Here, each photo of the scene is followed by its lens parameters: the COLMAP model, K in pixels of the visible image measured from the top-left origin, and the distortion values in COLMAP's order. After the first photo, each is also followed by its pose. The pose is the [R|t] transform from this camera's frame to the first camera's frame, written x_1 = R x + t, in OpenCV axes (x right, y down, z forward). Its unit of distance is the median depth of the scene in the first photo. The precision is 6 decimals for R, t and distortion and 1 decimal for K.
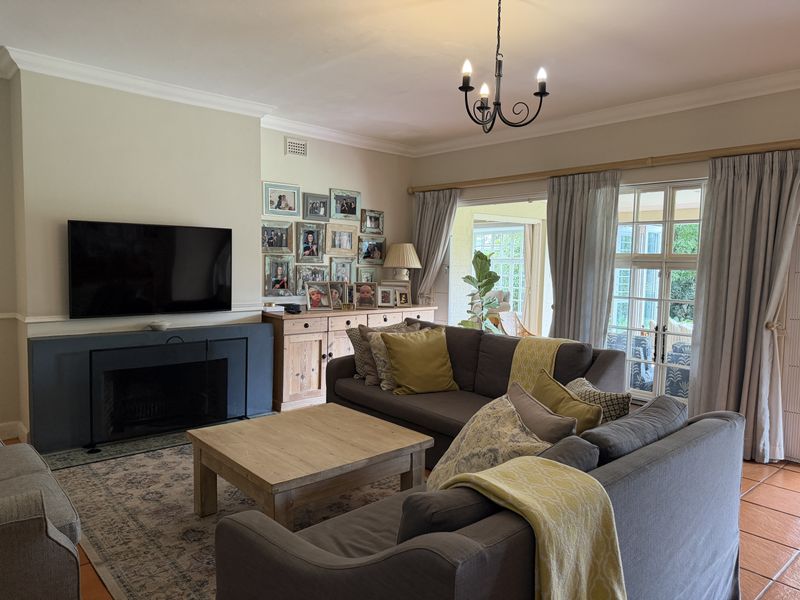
lens RADIAL K [[575.5, 0, 391.1], [0, 575.5, 298.7], [0, 0, 1]] dist [0.138199, -0.189463]
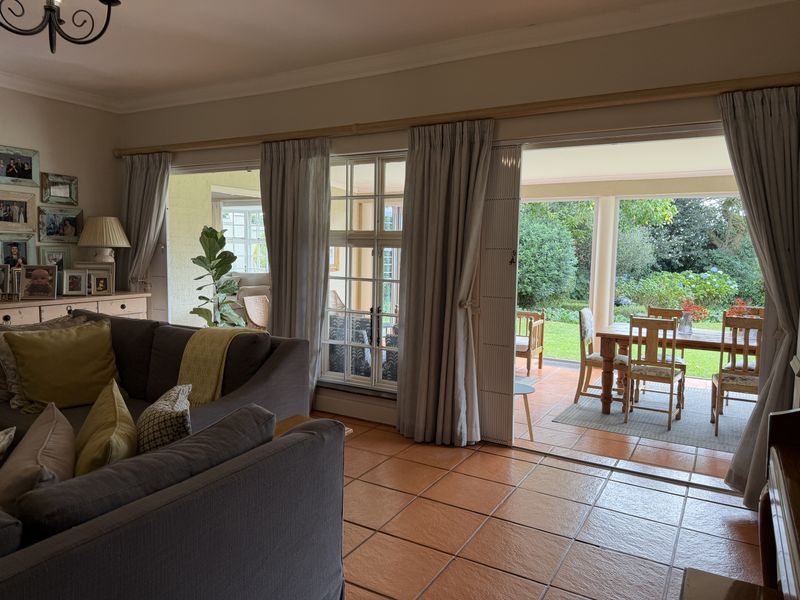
lens RADIAL K [[575.5, 0, 391.1], [0, 575.5, 298.7], [0, 0, 1]] dist [0.138199, -0.189463]
pose [[0.953509, -0.032420, 0.299617, 0.199264], [0.023372, 0.999158, 0.033734, 0.001467], [-0.300458, -0.025163, 0.953463, 0.105335]]
